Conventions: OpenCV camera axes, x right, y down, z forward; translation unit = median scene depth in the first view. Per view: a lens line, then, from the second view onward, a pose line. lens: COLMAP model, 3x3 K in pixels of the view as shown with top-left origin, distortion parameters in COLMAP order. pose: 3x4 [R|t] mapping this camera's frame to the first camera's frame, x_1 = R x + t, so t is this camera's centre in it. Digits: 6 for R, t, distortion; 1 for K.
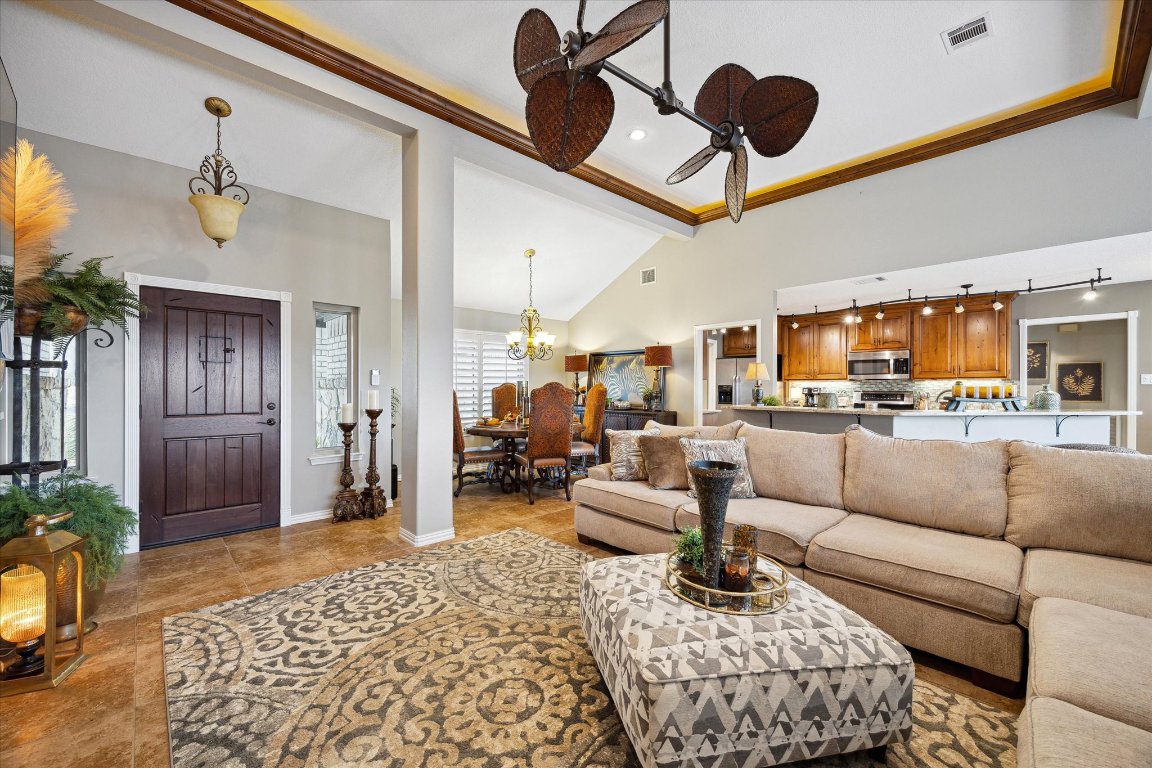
lens RADIAL K [[458.8, 0, 574.0], [0, 458.8, 384.3], [0, 0, 1]] dist [-0.001949, -0.000167]
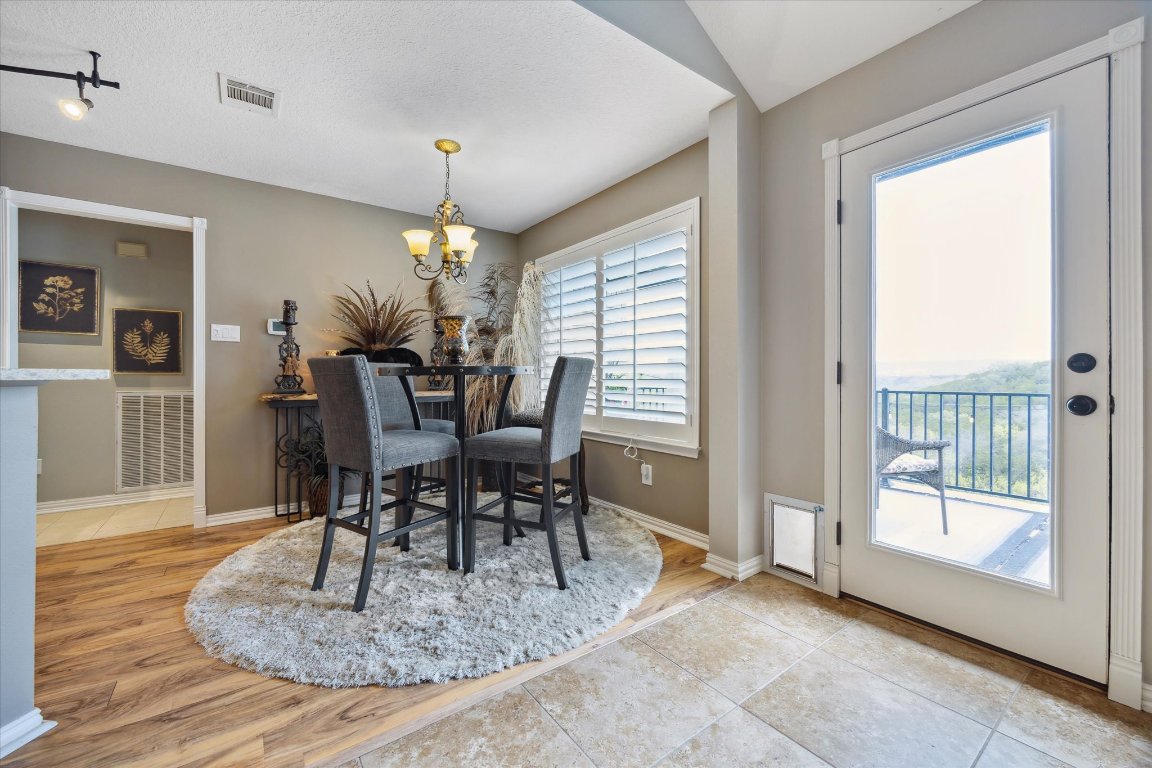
lens RADIAL K [[458.8, 0, 573.3], [0, 458.8, 378.5], [0, 0, 1]] dist [-0.001949, -0.000167]
pose [[0.128456, -0.002826, 0.991711, 0.617801], [-0.004878, 0.999982, 0.003481, 0.041581], [-0.991703, -0.005285, 0.128440, 0.391468]]
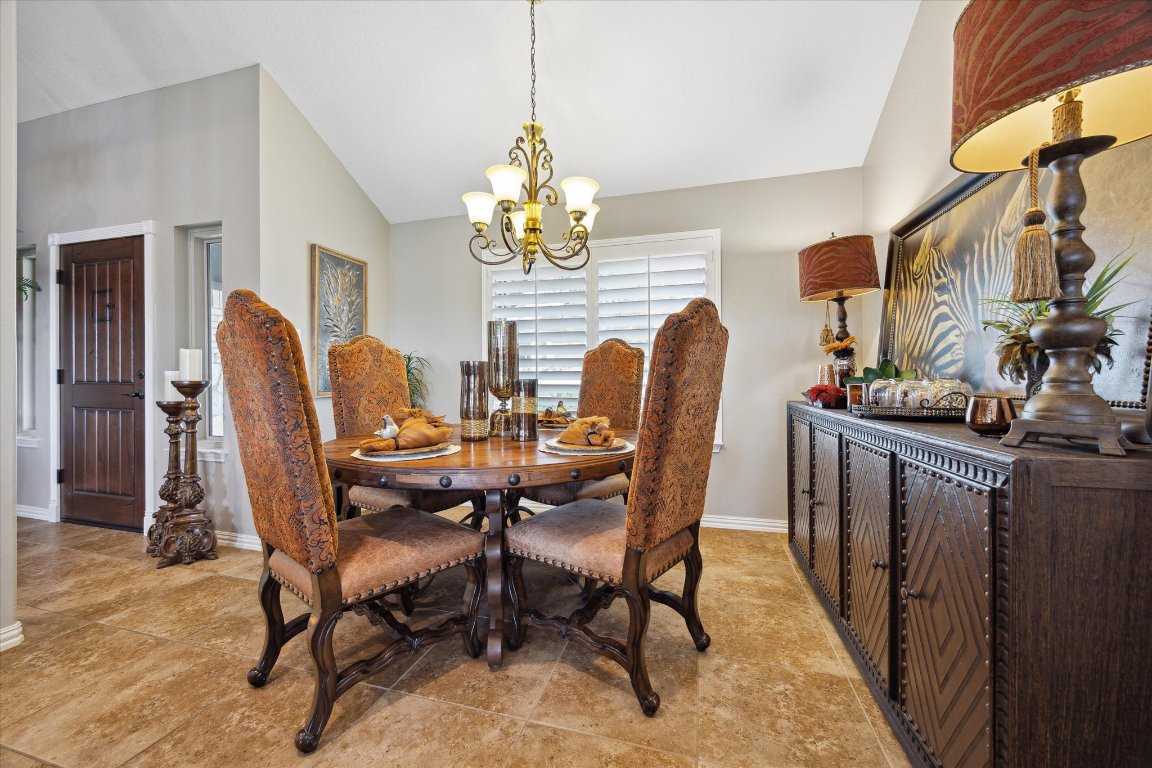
lens RADIAL K [[448.1, 0, 571.7], [0, 448.1, 377.8], [0, 0, 1]] dist [-0.003056, 0.000497]
pose [[0.508215, -0.006195, -0.861208, 0.244044], [0.005678, 0.999976, -0.003843, 0.042406], [0.861211, -0.002936, 0.508239, 0.874310]]
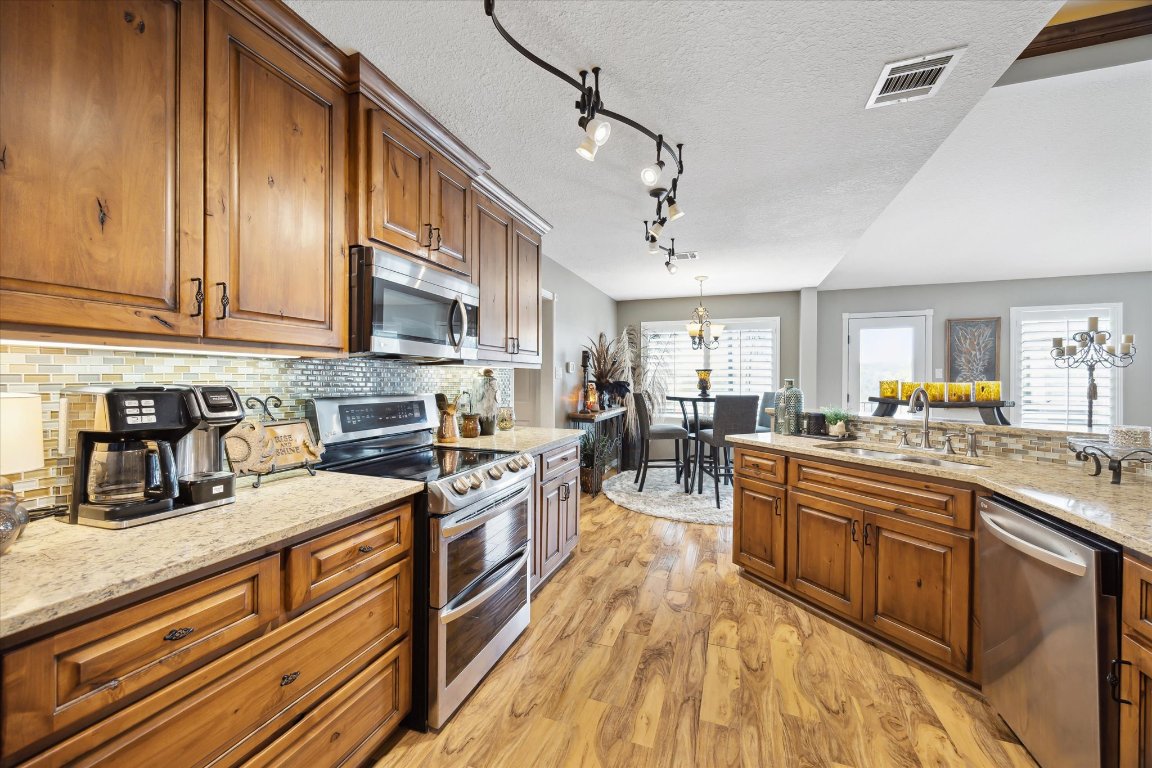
lens RADIAL K [[448.1, 0, 572.4], [0, 448.1, 382.4], [0, 0, 1]] dist [-0.003056, 0.000497]
pose [[-0.445332, -0.008571, 0.895324, 0.400083], [-0.010719, 0.999934, 0.004241, 0.003843], [-0.895301, -0.007708, -0.445394, 1.213781]]
